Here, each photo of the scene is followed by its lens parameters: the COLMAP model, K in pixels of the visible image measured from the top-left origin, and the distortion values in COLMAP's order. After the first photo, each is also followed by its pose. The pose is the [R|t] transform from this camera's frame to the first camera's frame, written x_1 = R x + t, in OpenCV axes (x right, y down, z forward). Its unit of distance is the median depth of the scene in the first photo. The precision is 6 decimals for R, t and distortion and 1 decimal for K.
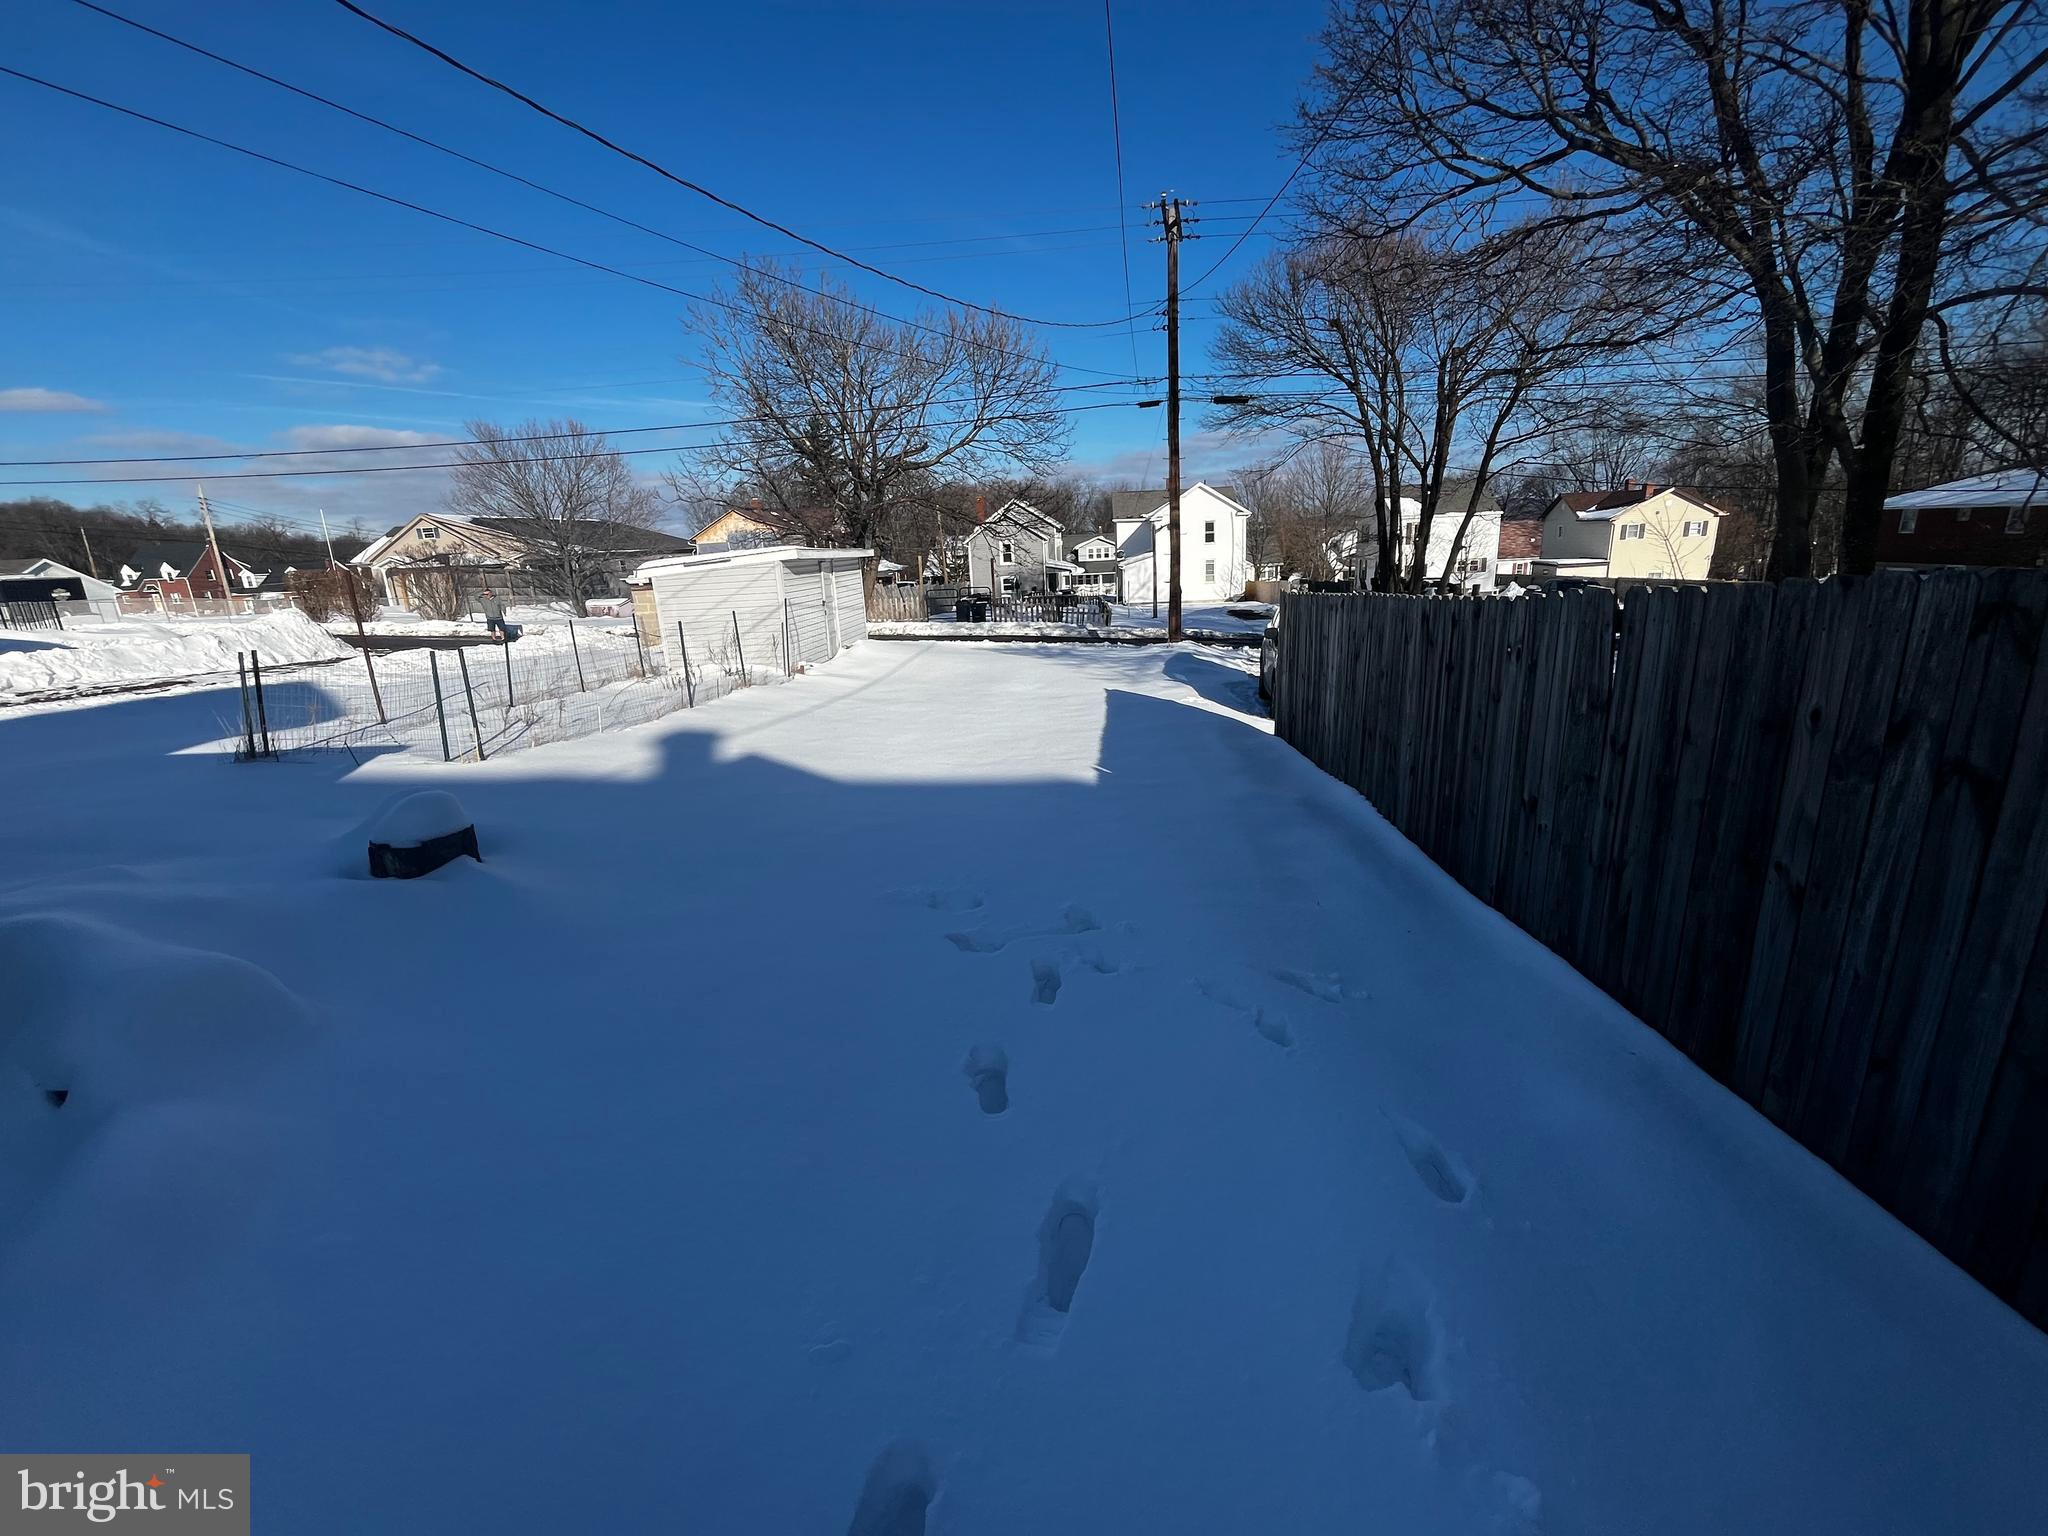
lens RADIAL K [[829.4, 0, 1024.5], [0, 829.4, 766.0], [0, 0, 1]] dist [-0.002291, -0.000285]
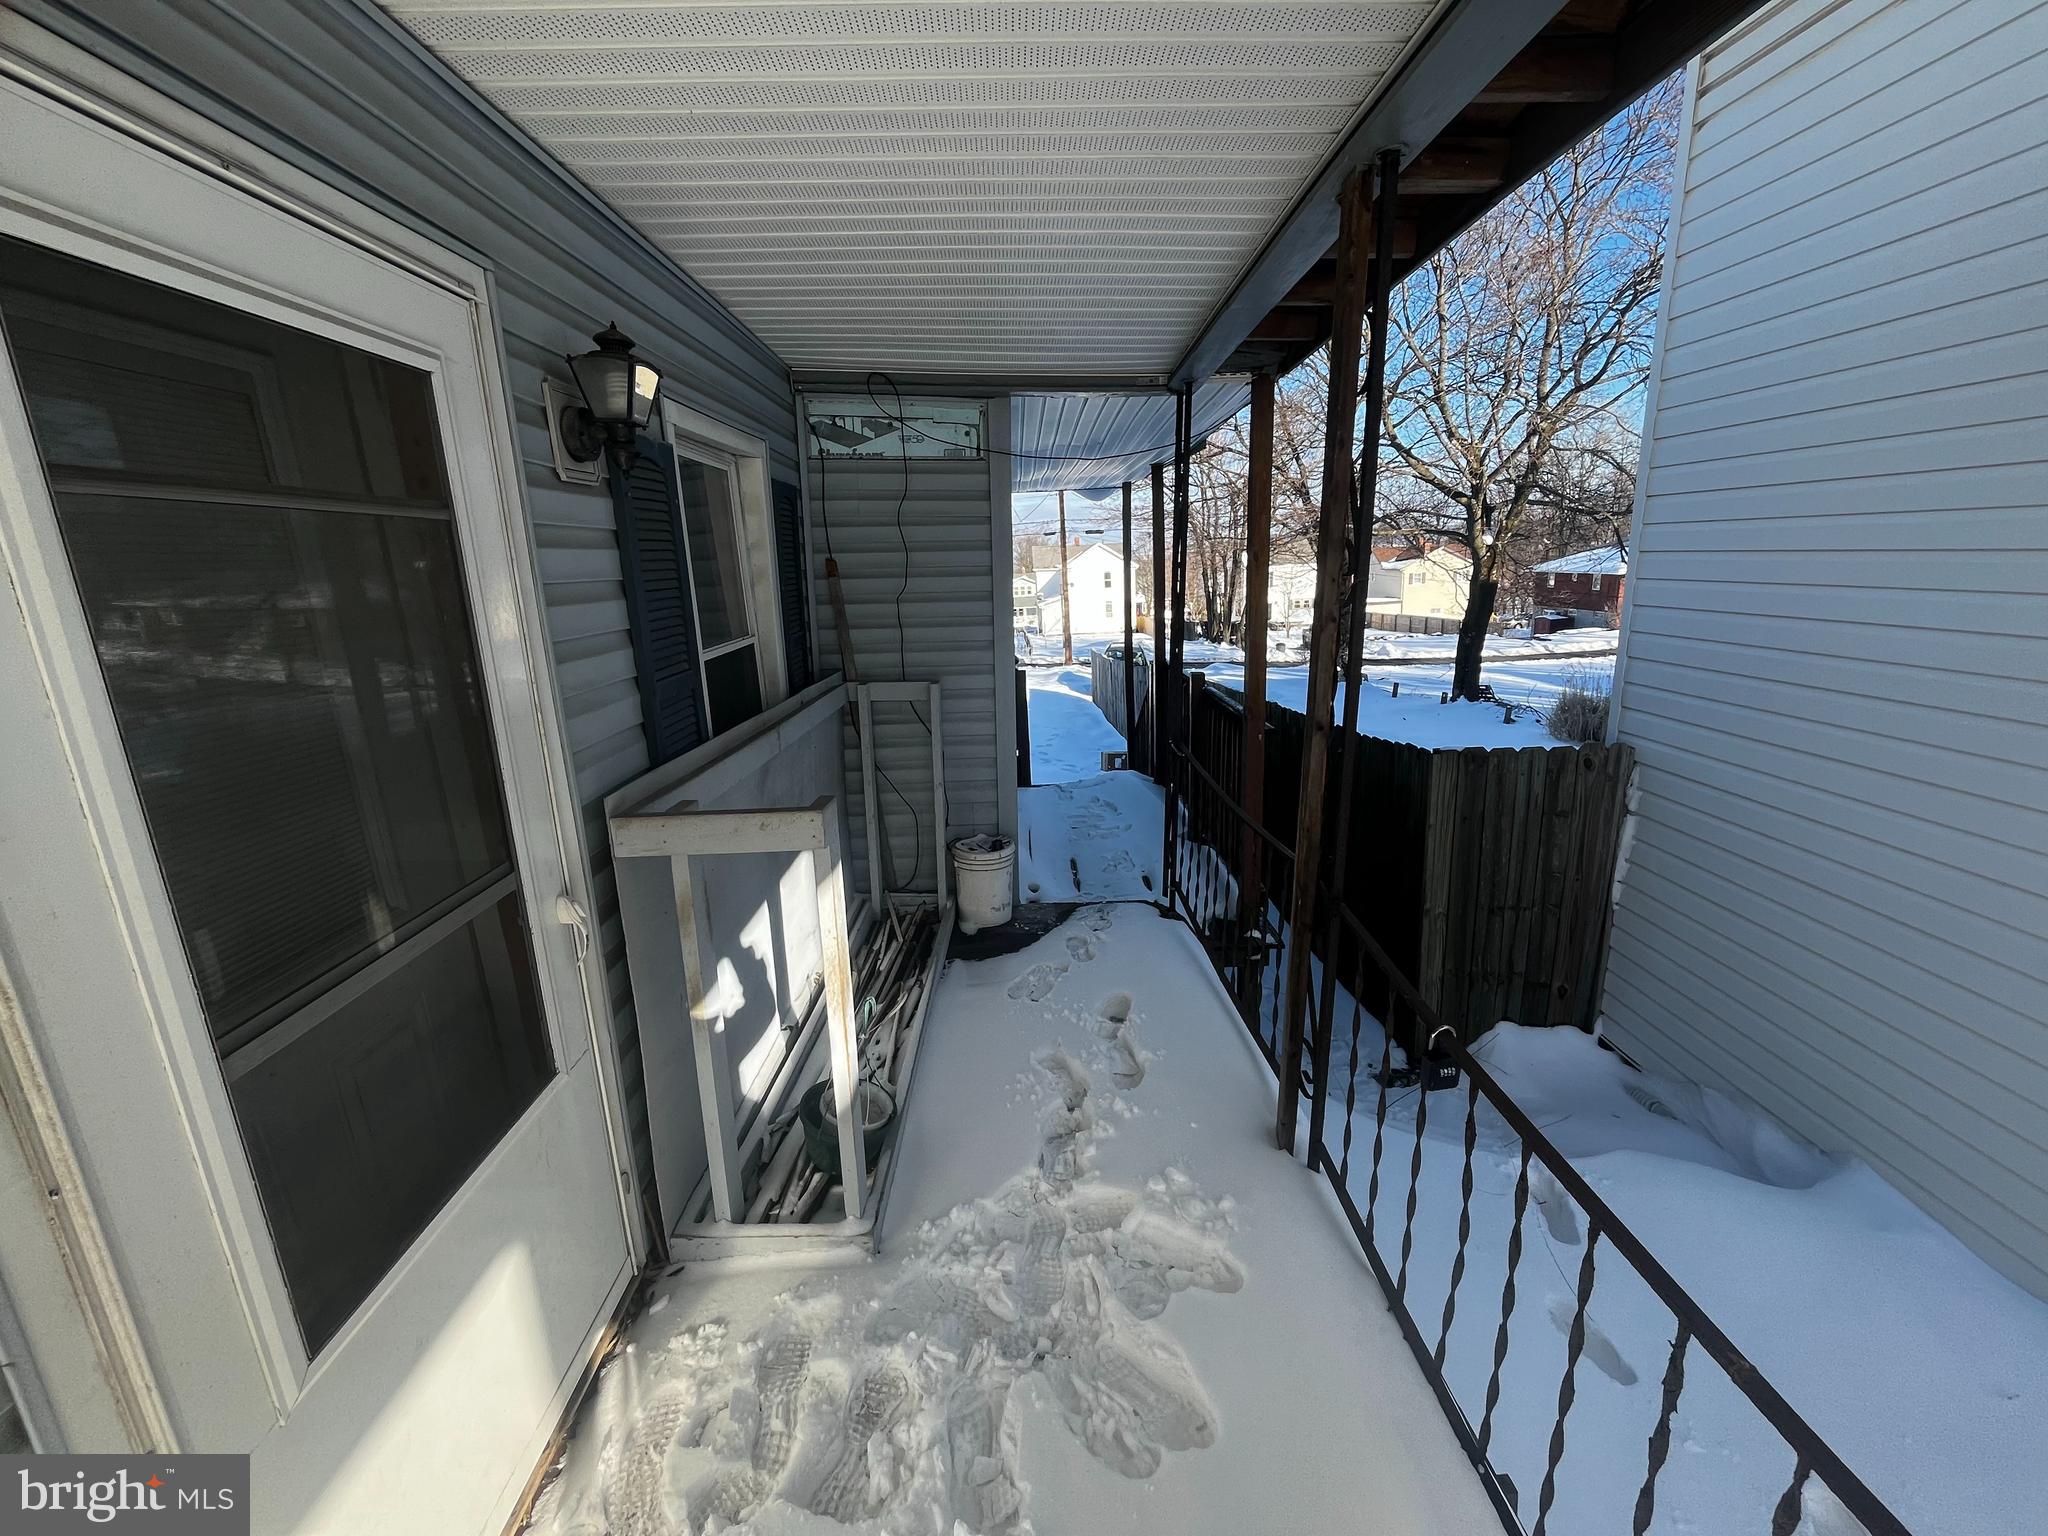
lens RADIAL K [[829.4, 0, 1024.5], [0, 829.4, 766.0], [0, 0, 1]] dist [-0.002291, -0.000285]
pose [[0.995998, -0.020770, 0.086927, -0.041170], [0.023016, 0.999425, -0.024914, 0.063268], [-0.086359, 0.026815, 0.995903, -0.444740]]
